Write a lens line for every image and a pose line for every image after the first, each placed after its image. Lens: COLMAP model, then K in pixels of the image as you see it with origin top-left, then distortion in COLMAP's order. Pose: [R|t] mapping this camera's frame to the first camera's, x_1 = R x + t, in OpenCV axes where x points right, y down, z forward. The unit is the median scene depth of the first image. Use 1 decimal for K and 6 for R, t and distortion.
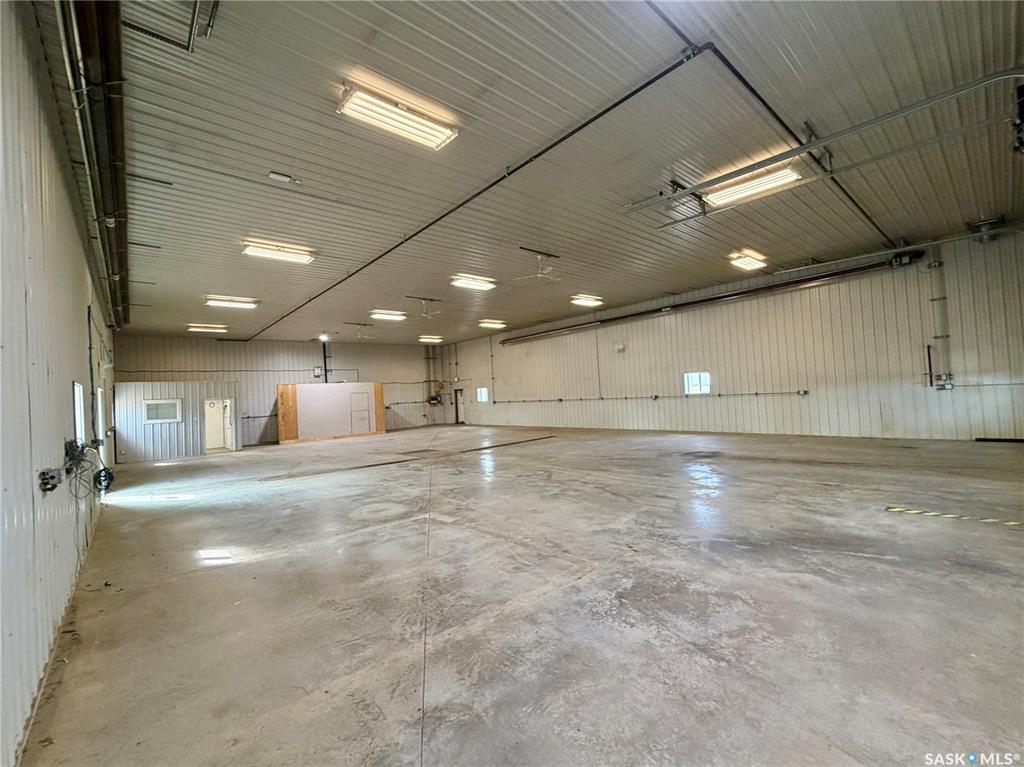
lens RADIAL K [[432.7, 0, 510.8], [0, 432.7, 383.0], [0, 0, 1]] dist [0.000344, 0.000028]
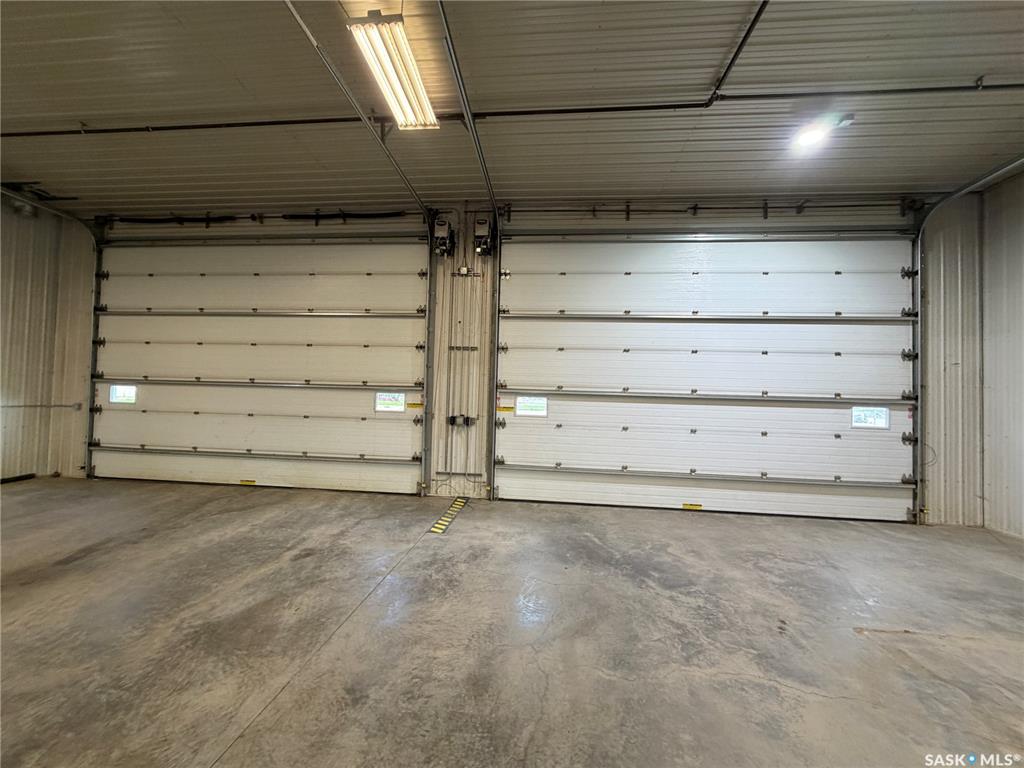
lens RADIAL K [[413.6, 0, 511.4], [0, 413.6, 385.6], [0, 0, 1]] dist [-0.003444, -0.000317]
pose [[-0.686626, 0.056865, 0.724784, 0.073722], [-0.006753, 0.996394, -0.084573, 0.047097], [-0.726980, -0.062964, -0.683766, 1.934960]]
